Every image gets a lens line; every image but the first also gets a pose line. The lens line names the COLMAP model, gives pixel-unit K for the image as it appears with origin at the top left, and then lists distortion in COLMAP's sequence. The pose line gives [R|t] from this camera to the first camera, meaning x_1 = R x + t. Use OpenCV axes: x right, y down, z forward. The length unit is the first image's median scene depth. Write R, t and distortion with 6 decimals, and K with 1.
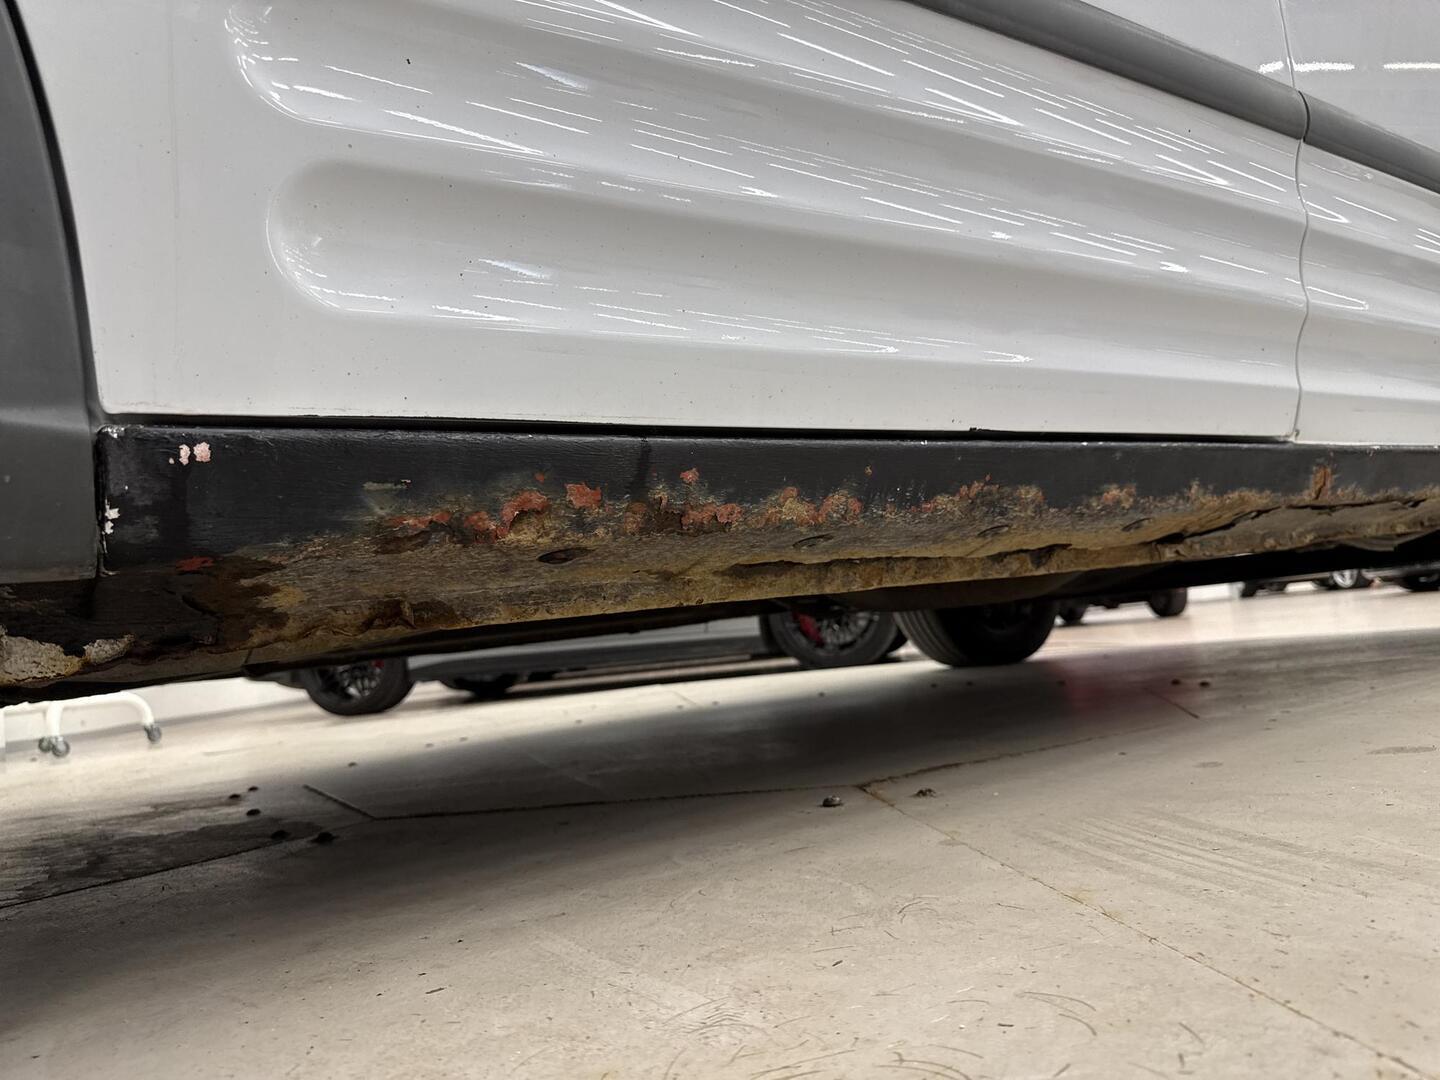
lens RADIAL K [[1004.0, 0, 720.0], [0, 1004.0, 540.0], [0, 0, 1]] dist [0.031361, -0.001570]
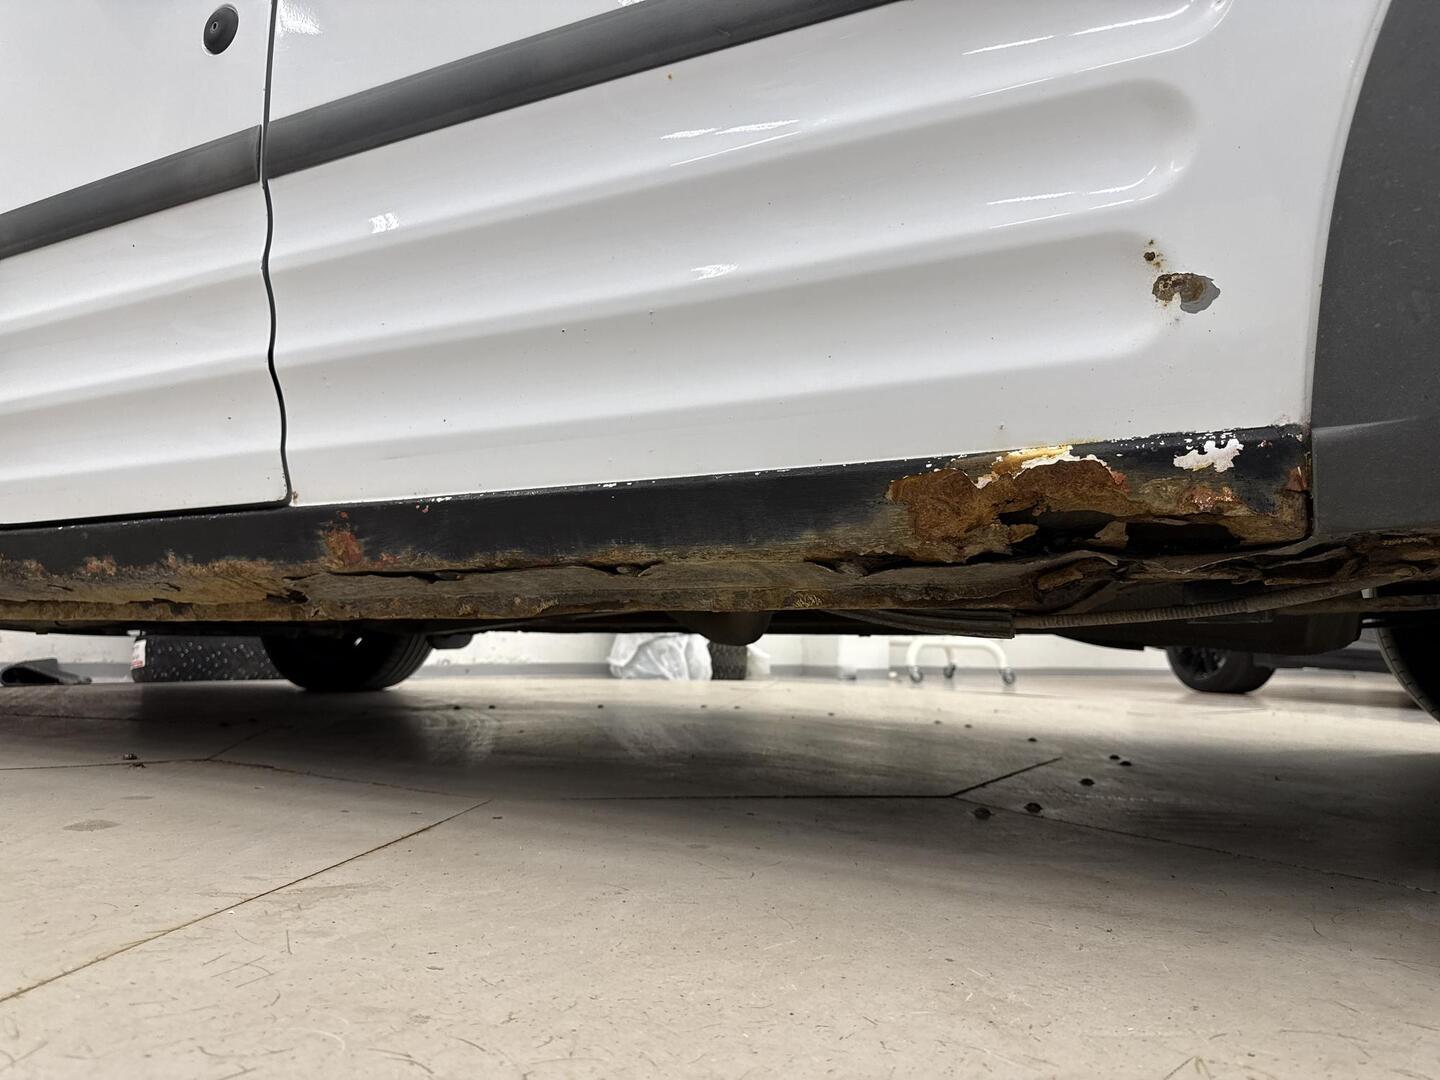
lens RADIAL K [[1004.0, 0, 720.0], [0, 1004.0, 540.0], [0, 0, 1]] dist [0.031361, -0.001570]
pose [[0.462068, 0.029837, -0.886343, 1.563870], [0.014677, 0.999040, 0.041282, -0.097503], [0.886723, -0.032084, 0.461186, 0.919066]]
